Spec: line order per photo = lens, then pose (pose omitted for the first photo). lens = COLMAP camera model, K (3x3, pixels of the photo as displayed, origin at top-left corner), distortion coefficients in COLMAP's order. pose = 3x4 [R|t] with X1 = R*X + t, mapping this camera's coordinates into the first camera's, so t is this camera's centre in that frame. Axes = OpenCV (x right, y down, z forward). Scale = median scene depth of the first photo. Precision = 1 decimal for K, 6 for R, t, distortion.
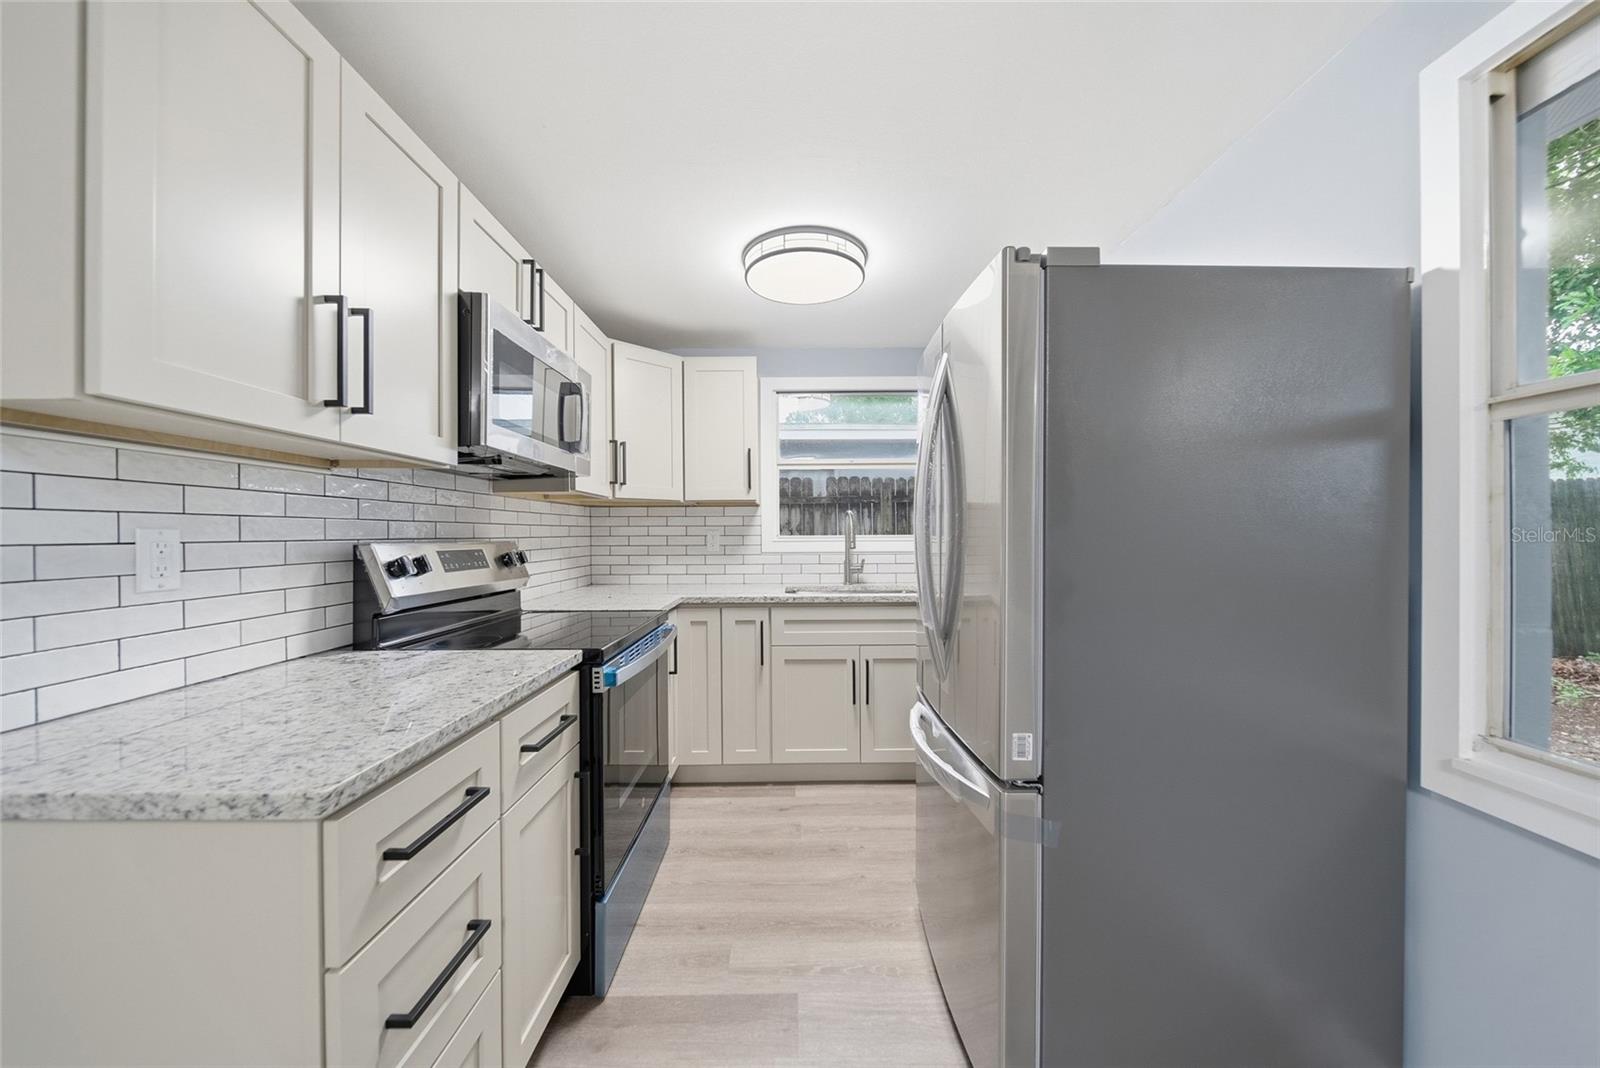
lens RADIAL K [[574.8, 0, 797.8], [0, 574.8, 536.8], [0, 0, 1]] dist [-0.000205, -0.000870]
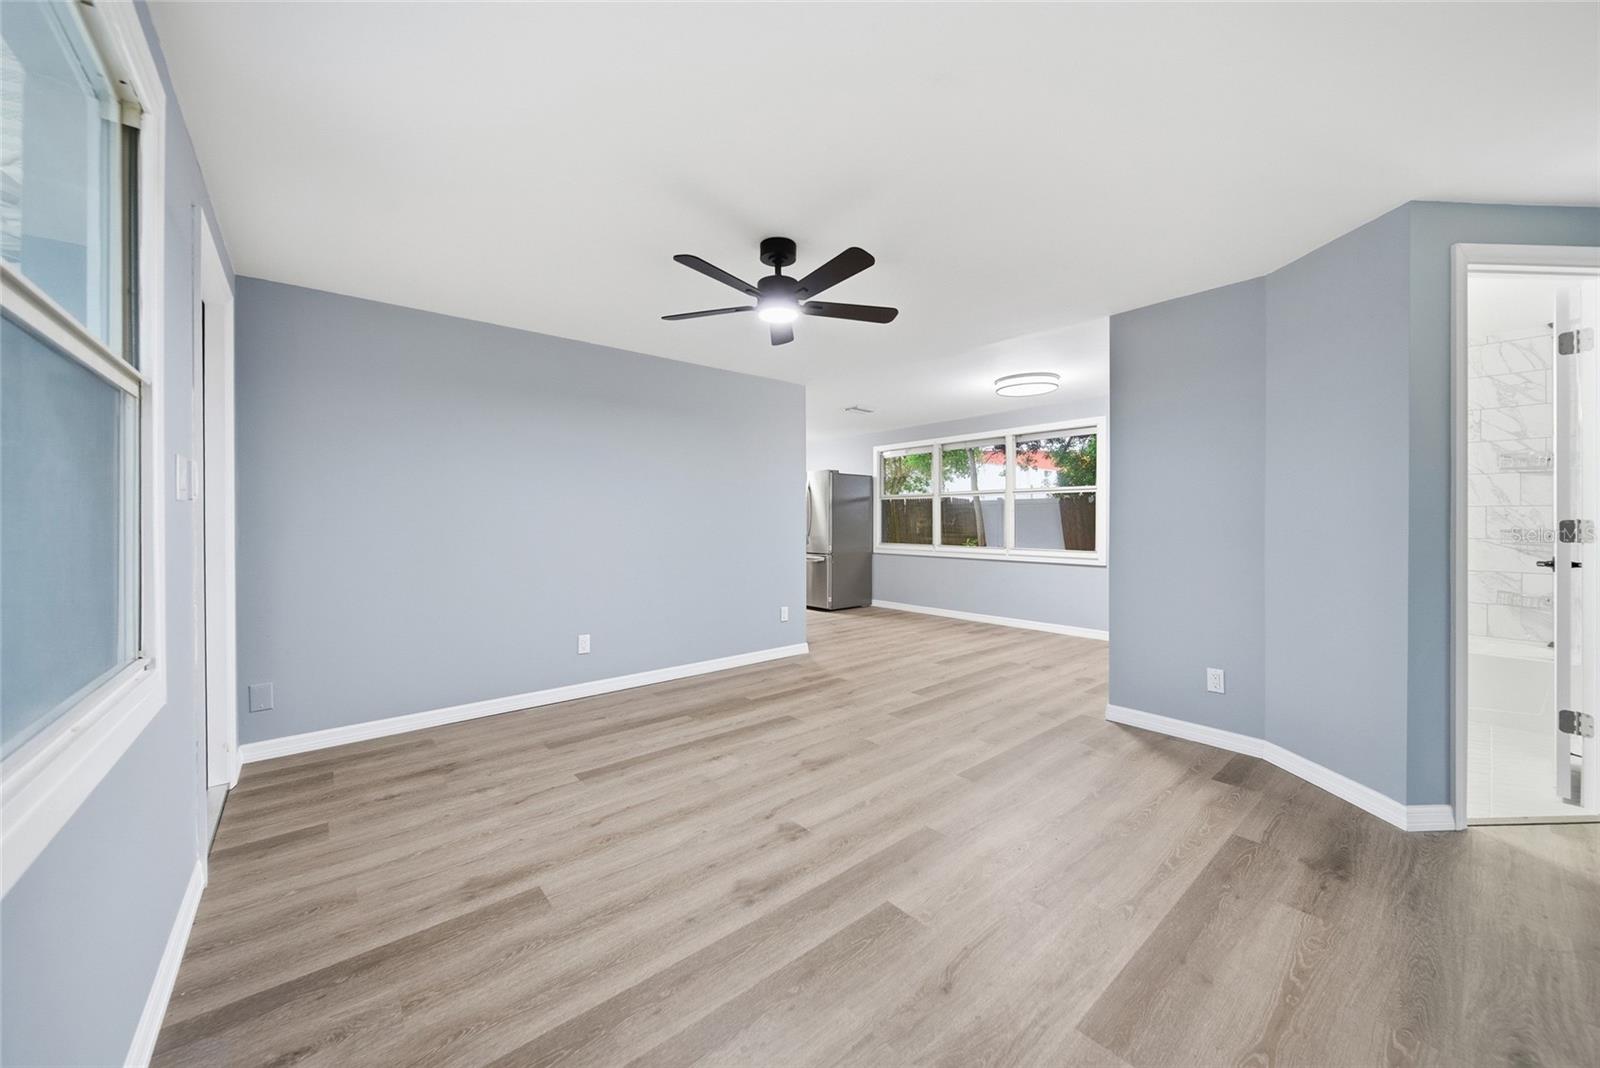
lens RADIAL K [[574.8, 0, 797.3], [0, 574.8, 519.2], [0, 0, 1]] dist [-0.000205, -0.000870]
pose [[0.776172, 0.005644, 0.630496, -1.617132], [0.001764, 0.999937, -0.011123, 0.046750], [-0.630518, 0.009745, 0.776113, -1.538693]]
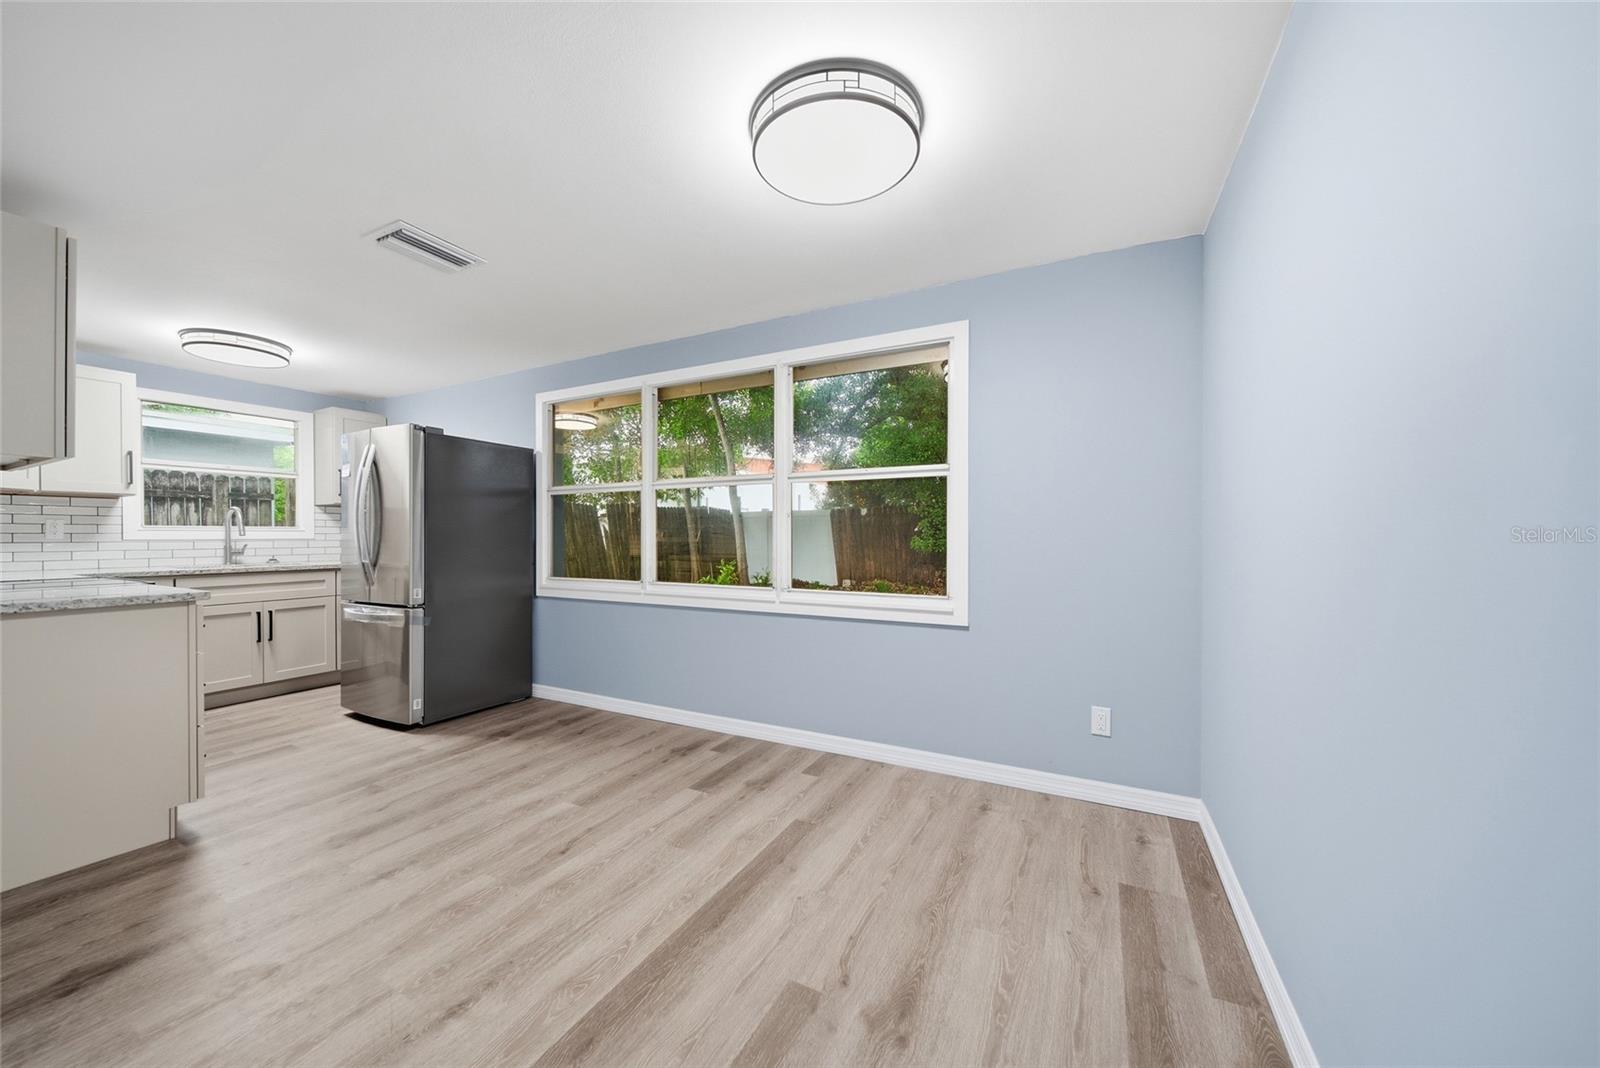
lens RADIAL K [[574.8, 0, 797.9], [0, 574.8, 537.1], [0, 0, 1]] dist [-0.000205, -0.000870]
pose [[0.476237, 0.001262, 0.879316, -0.525684], [0.004154, 0.999985, -0.003685, 0.039020], [-0.879307, 0.005408, 0.476224, -0.877322]]
